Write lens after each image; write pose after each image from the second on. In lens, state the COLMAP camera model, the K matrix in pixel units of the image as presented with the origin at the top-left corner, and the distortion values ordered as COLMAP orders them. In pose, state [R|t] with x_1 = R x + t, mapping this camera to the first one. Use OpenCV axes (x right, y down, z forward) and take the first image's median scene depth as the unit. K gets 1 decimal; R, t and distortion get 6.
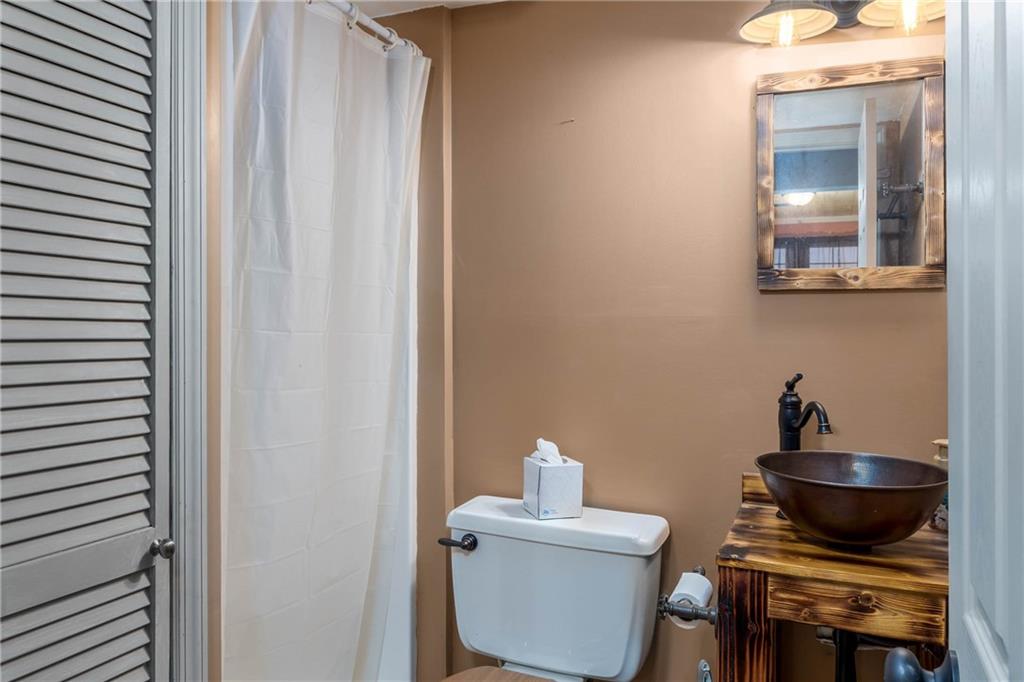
lens RADIAL K [[758.9, 0, 512.0], [0, 758.9, 341.0], [0, 0, 1]] dist [-0.001698, -0.000898]
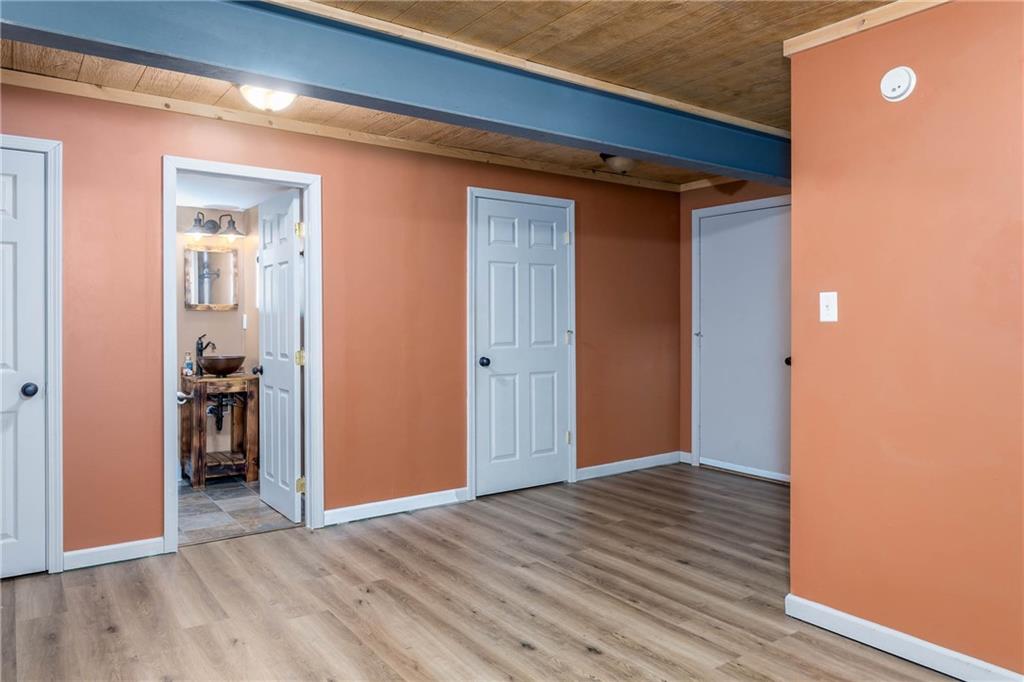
lens RADIAL K [[698.1, 0, 517.0], [0, 698.1, 324.8], [0, 0, 1]] dist [-0.000495, -0.000536]
pose [[0.512228, 0.000809, 0.858849, -1.717676], [0.002223, 0.999995, -0.002267, 0.006239], [-0.858847, 0.003070, 0.512223, -1.991377]]
